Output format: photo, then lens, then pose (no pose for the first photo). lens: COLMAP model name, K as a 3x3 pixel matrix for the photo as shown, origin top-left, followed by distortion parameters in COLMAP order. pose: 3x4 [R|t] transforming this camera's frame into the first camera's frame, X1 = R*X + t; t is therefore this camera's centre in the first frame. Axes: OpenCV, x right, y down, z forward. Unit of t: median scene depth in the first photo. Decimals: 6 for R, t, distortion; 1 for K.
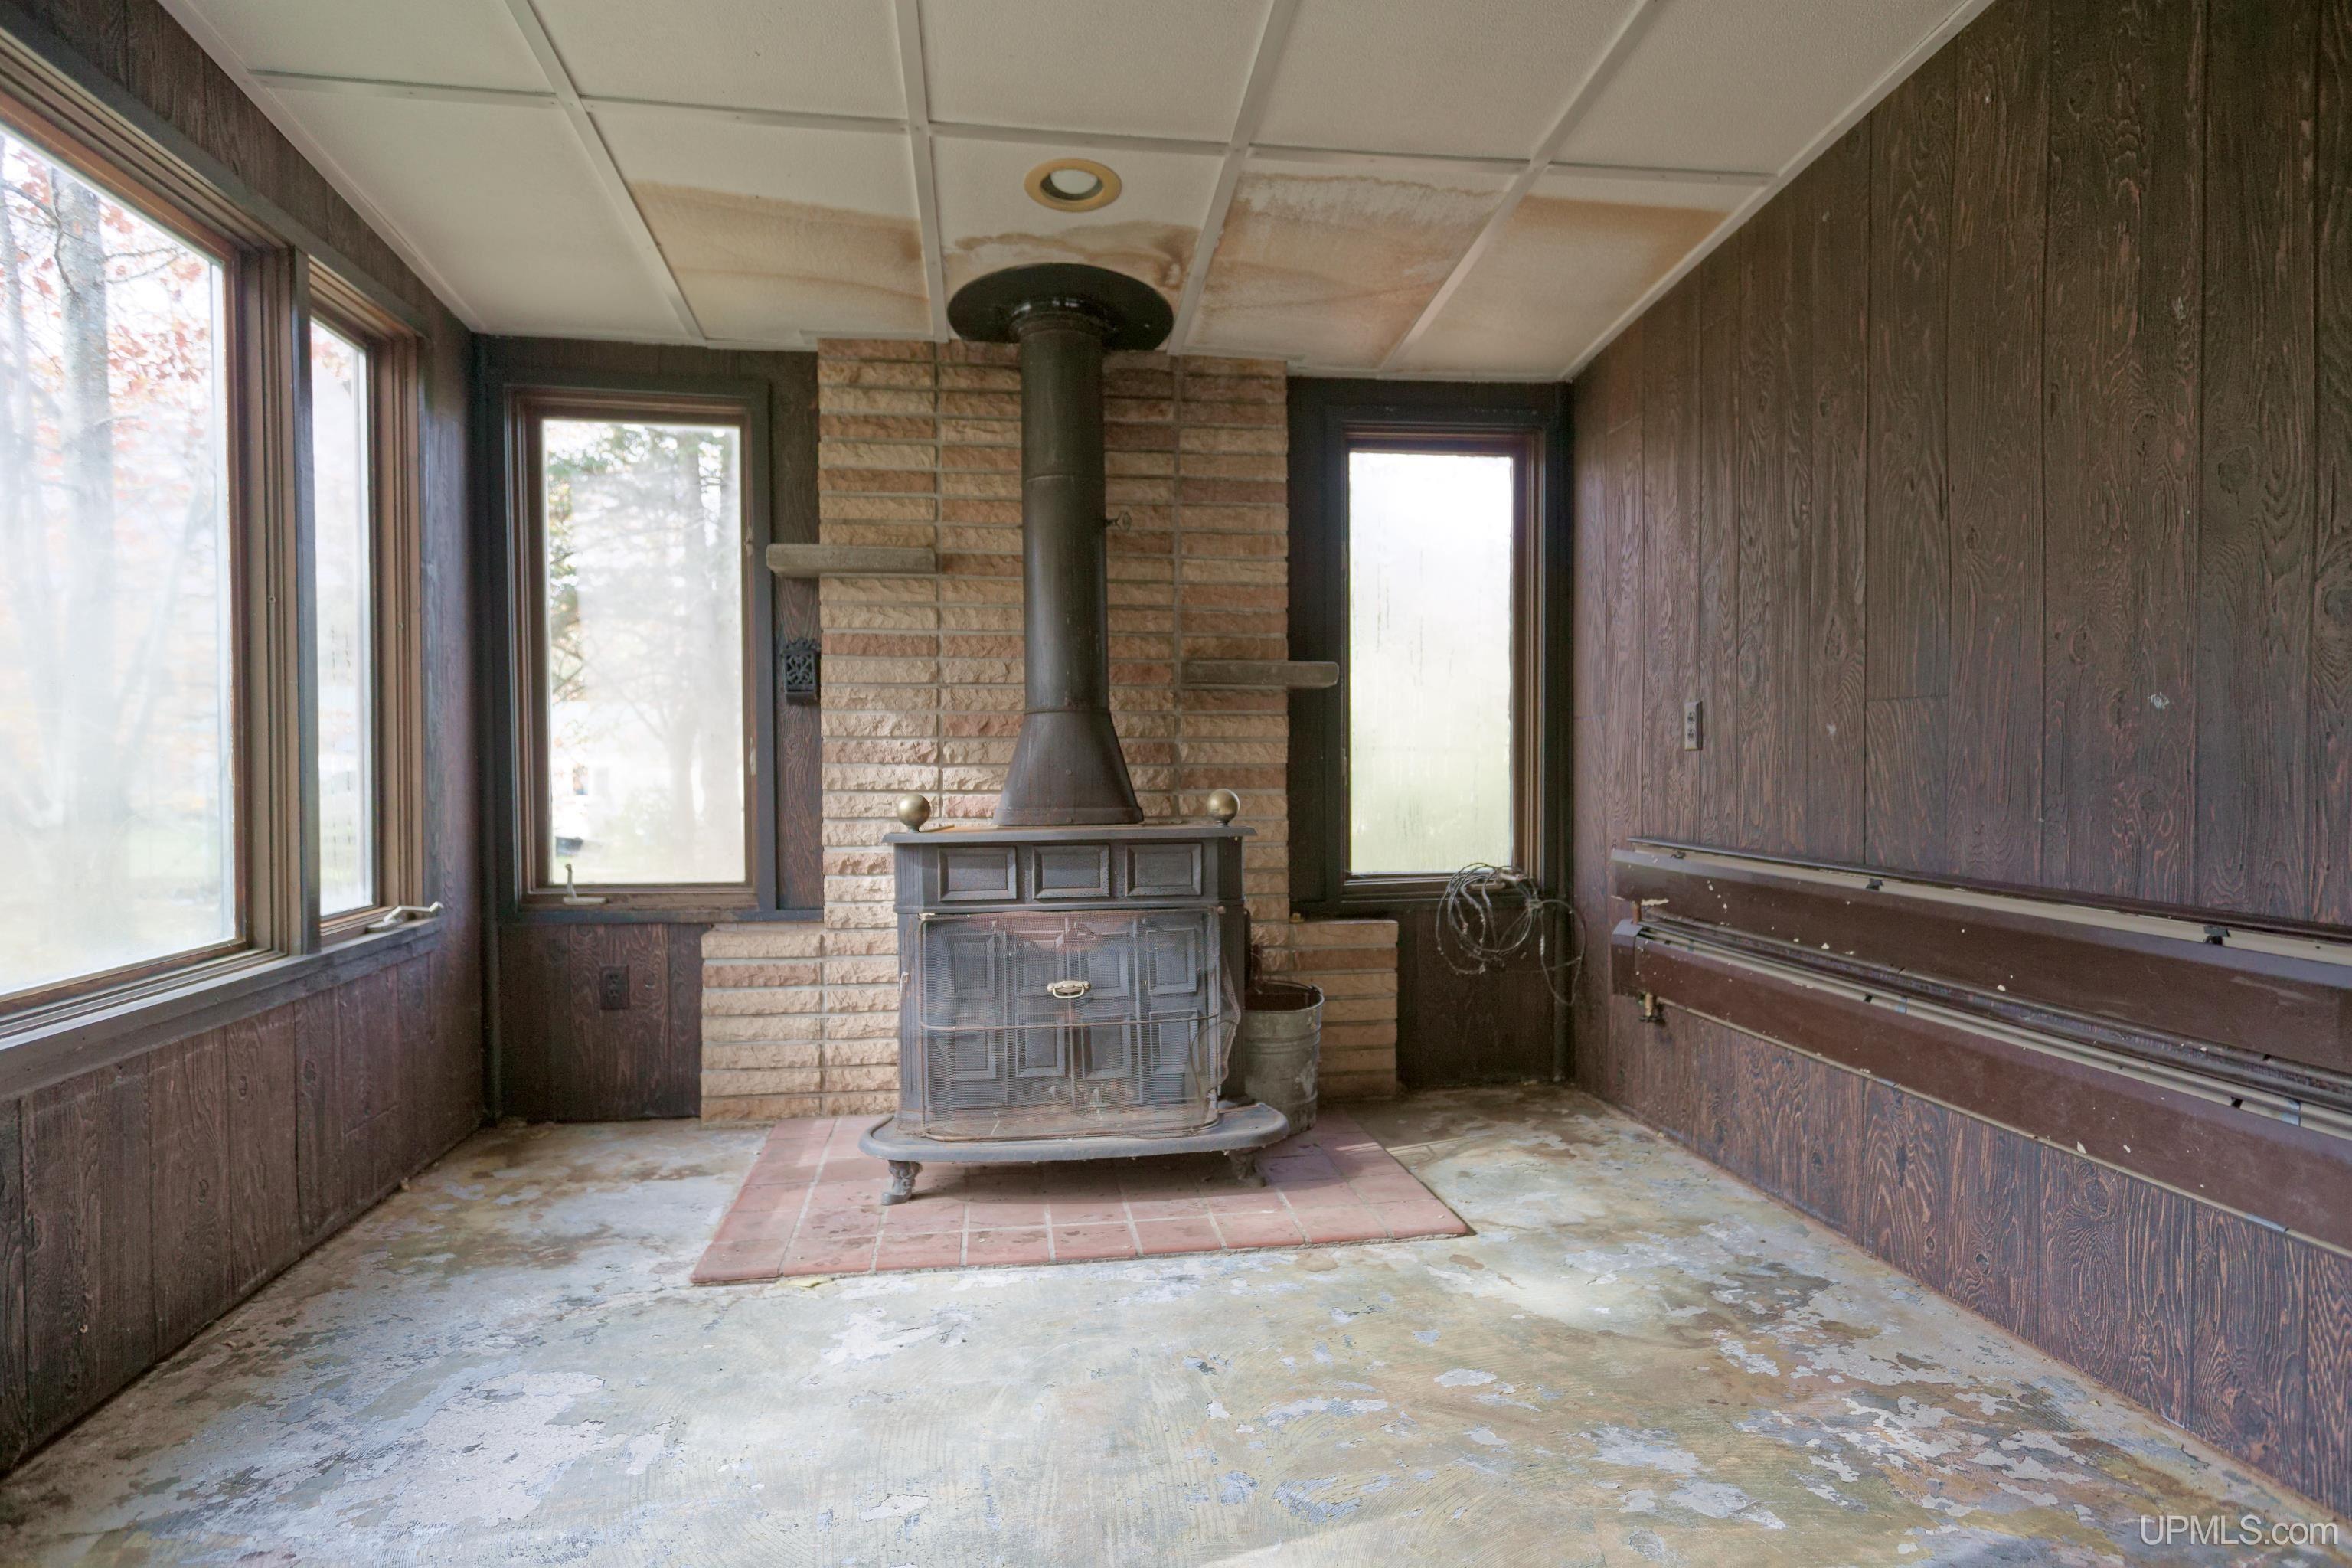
lens RADIAL K [[1240.6, 0, 1167.5], [0, 1240.6, 789.3], [0, 0, 1]] dist [0.000677, 0.001547]
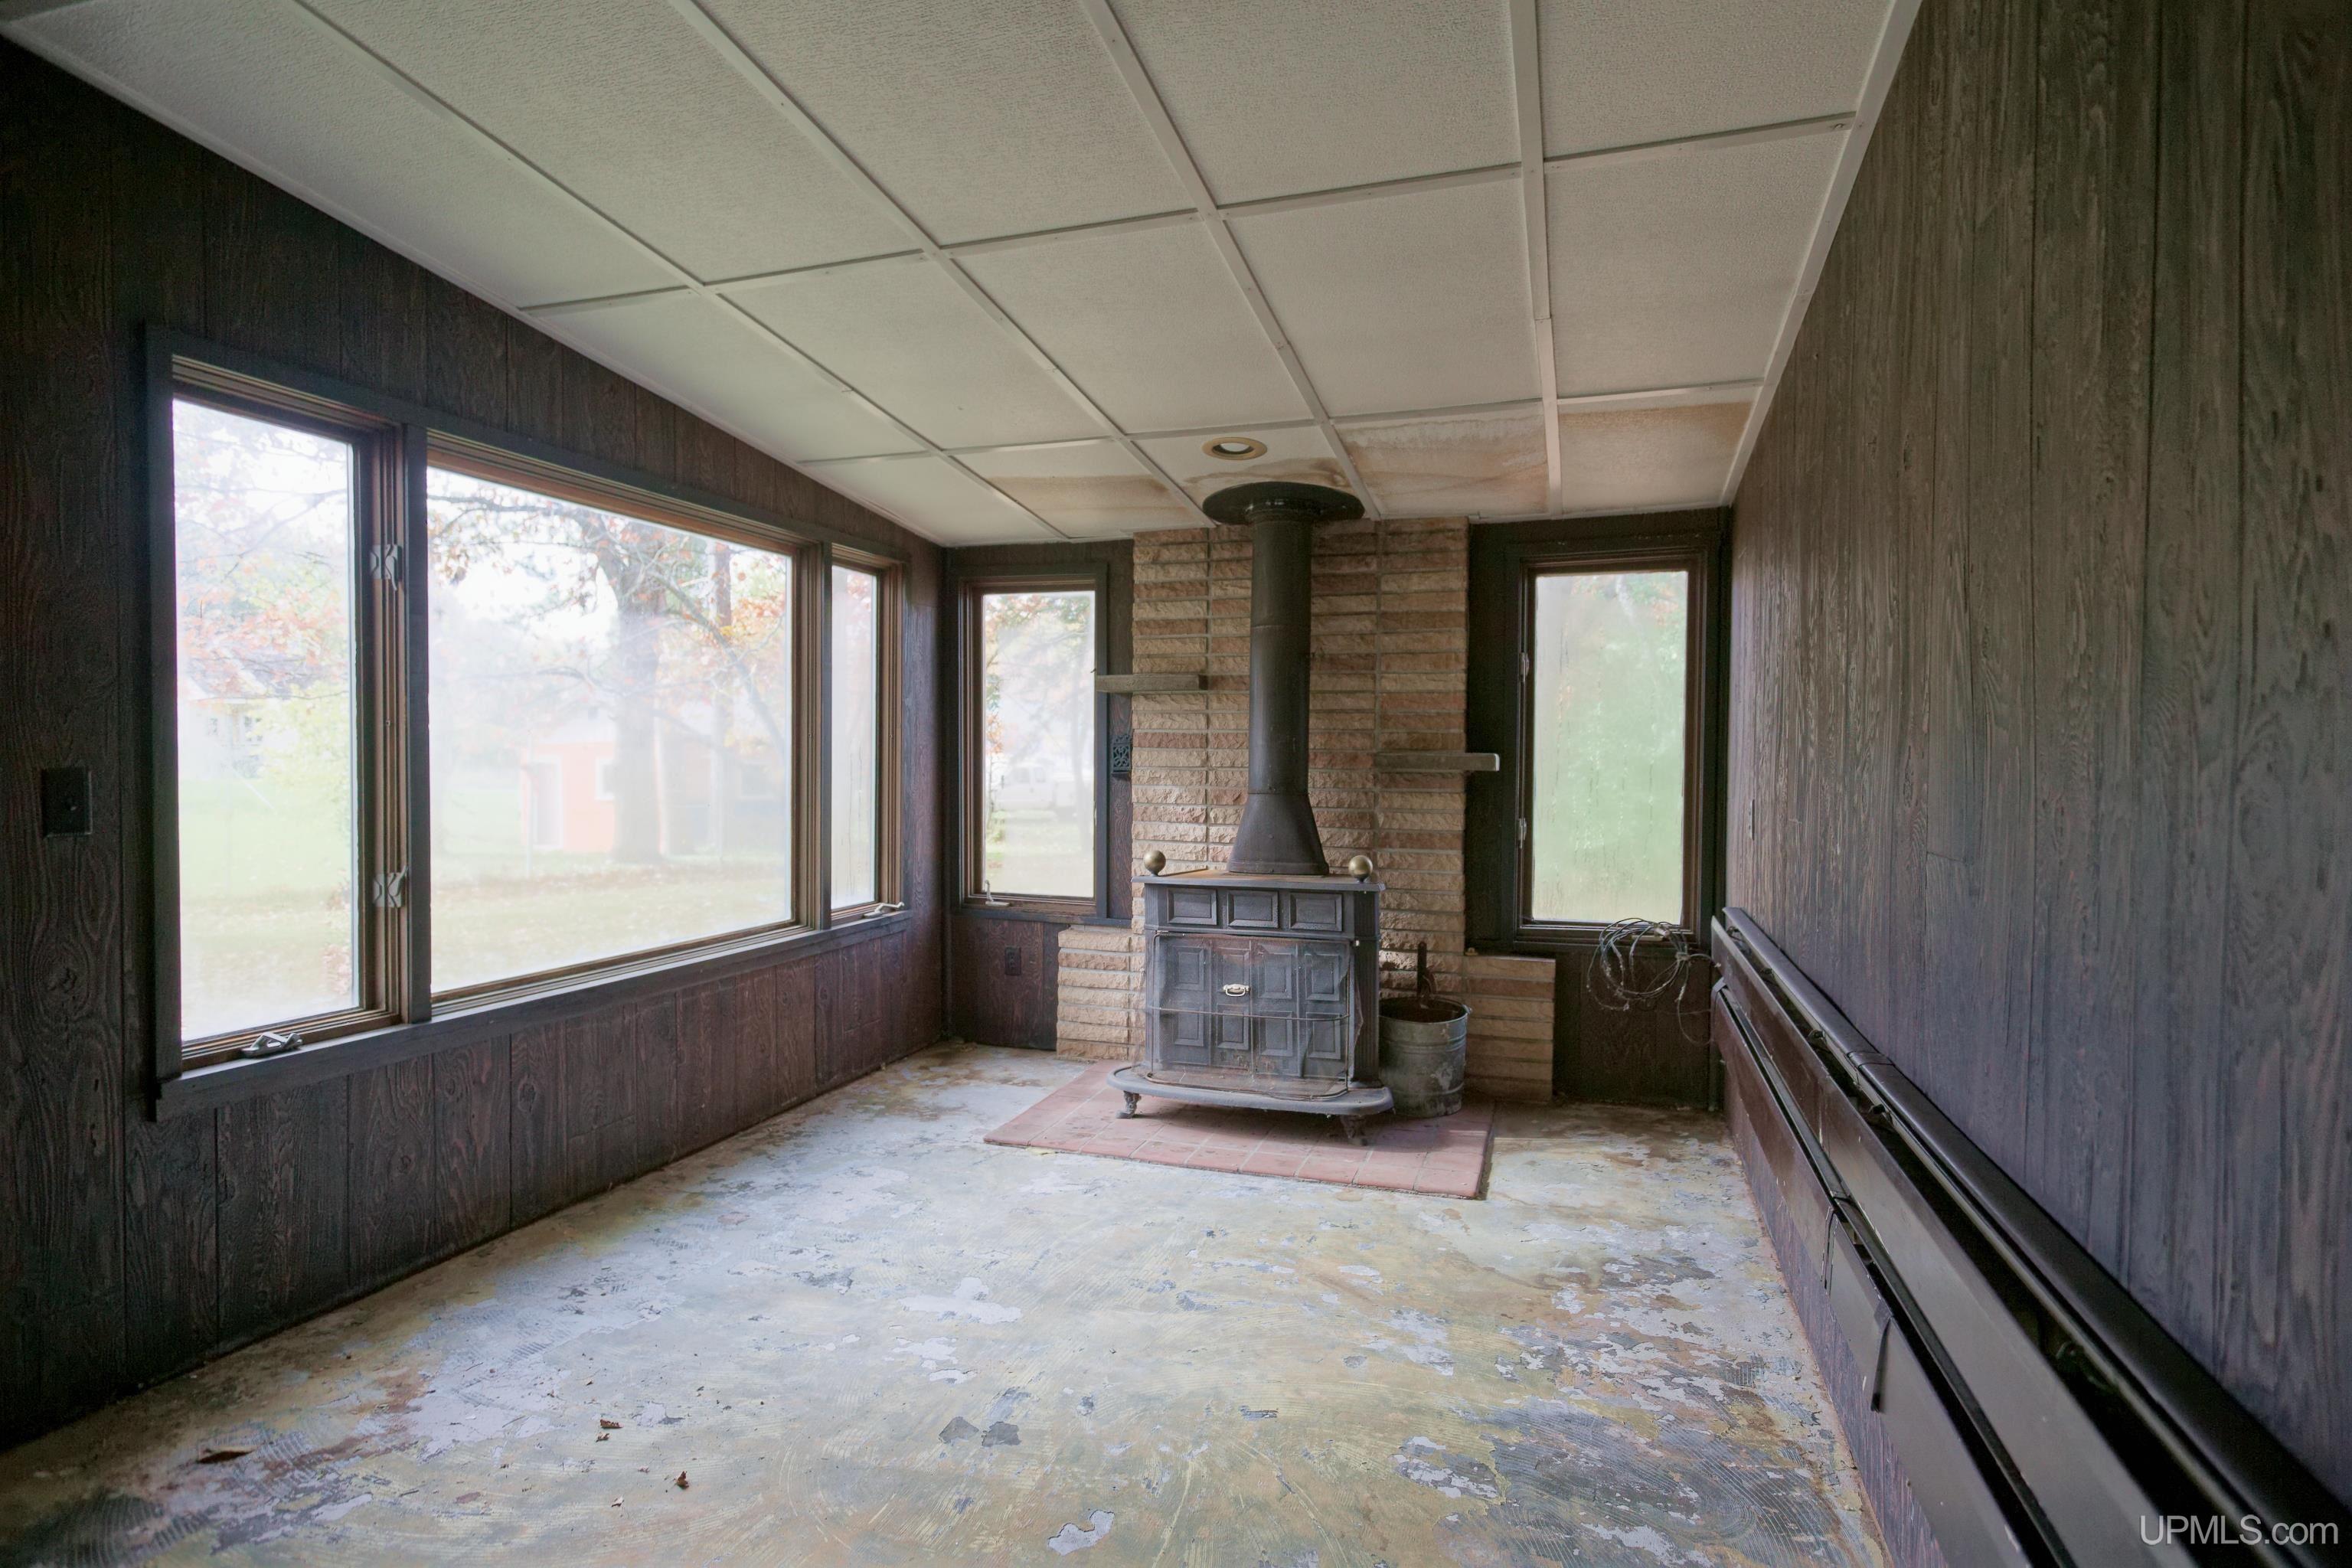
lens RADIAL K [[1177.6, 0, 1176.3], [0, 1177.6, 788.9], [0, 0, 1]] dist [-0.019329, 0.014235]
pose [[0.894842, 0.021164, -0.445881, 0.406132], [-0.019828, 0.999774, 0.007660, -0.073549], [0.445942, 0.001986, 0.895059, -0.234508]]
